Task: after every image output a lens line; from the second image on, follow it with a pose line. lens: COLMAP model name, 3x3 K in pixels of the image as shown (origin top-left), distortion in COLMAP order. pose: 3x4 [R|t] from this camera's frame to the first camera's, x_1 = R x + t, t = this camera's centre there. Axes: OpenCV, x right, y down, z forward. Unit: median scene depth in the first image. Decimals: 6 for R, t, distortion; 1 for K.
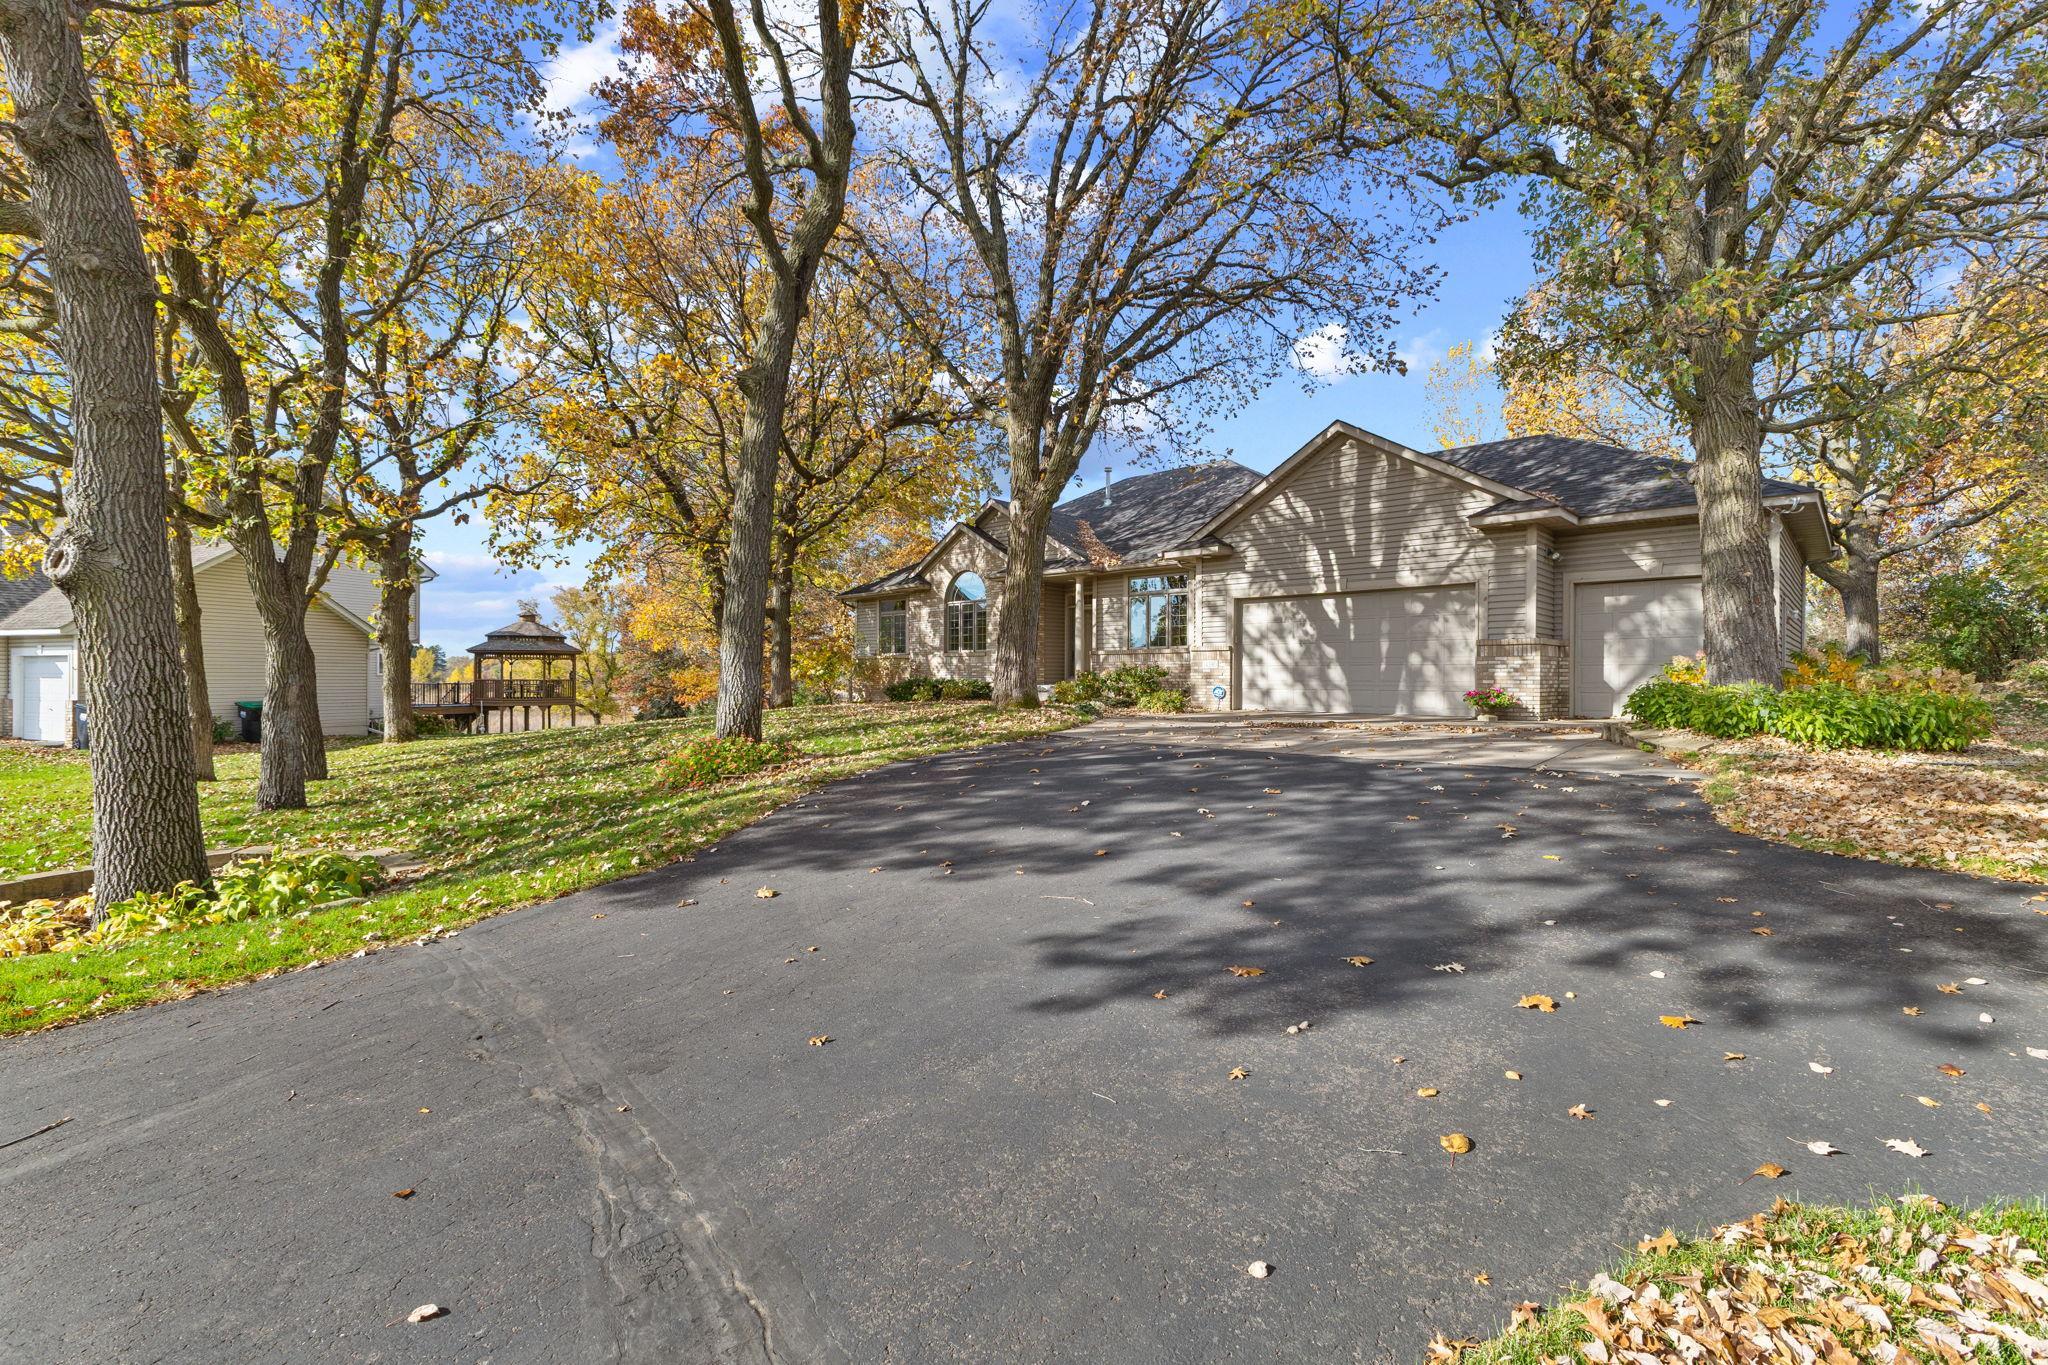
lens RADIAL K [[1341.5, 0, 1024.0], [0, 1341.5, 682.5], [0, 0, 1]] dist [-0.070131, 0.059132]
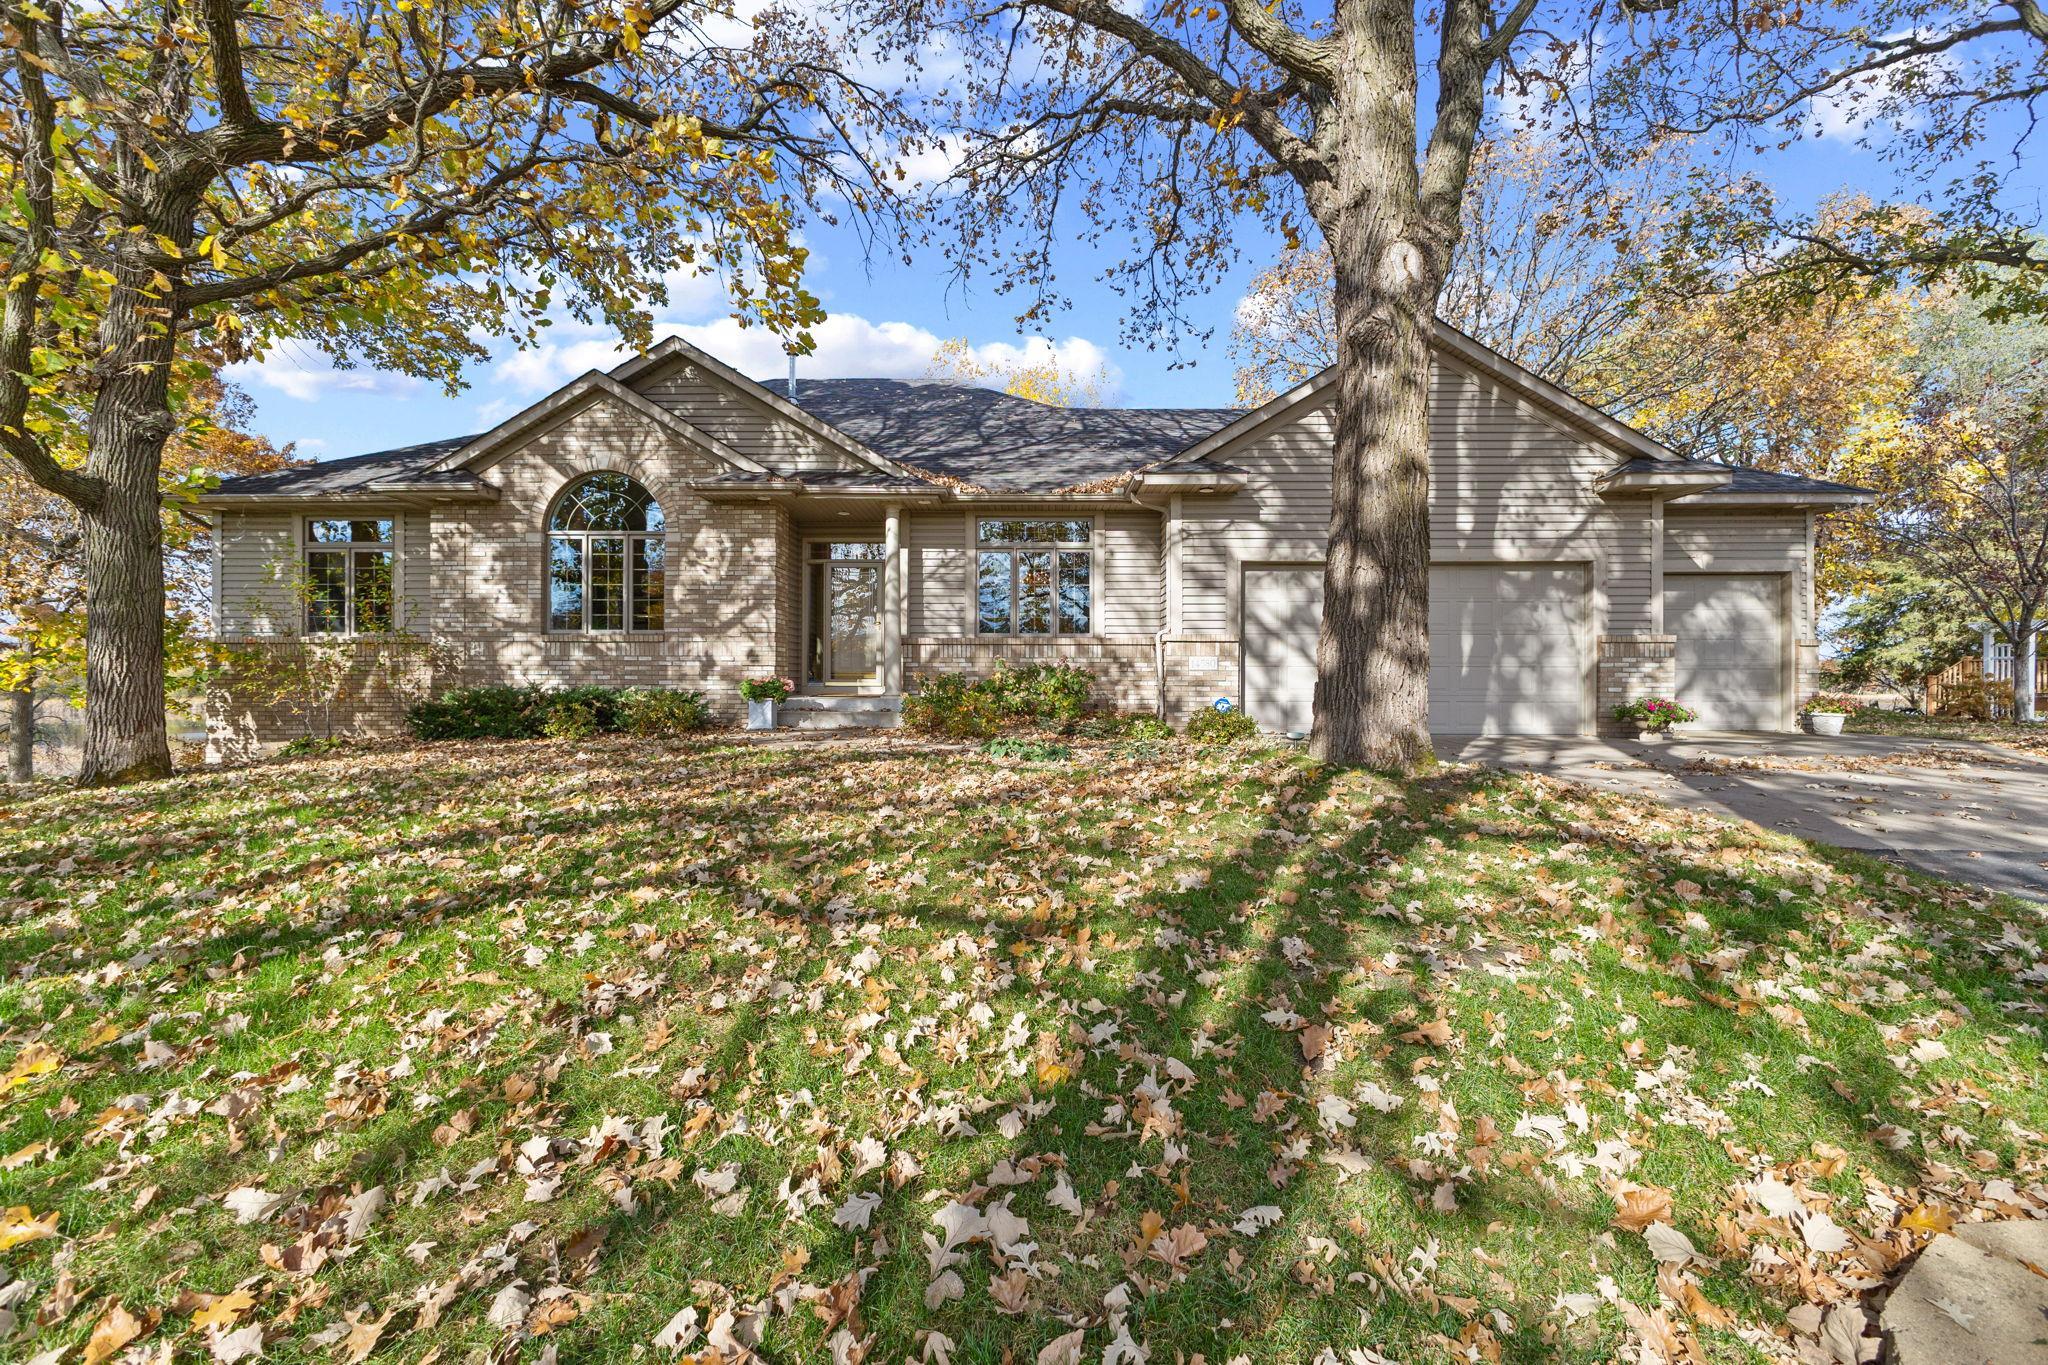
lens RADIAL K [[1341.5, 0, 1024.0], [0, 1341.5, 682.5], [0, 0, 1]] dist [-0.070131, 0.059132]
pose [[0.613084, -0.007675, 0.789980, -0.412514], [0.000918, 0.999959, 0.009002, -0.011928], [-0.790017, -0.004794, 0.613066, 0.698319]]
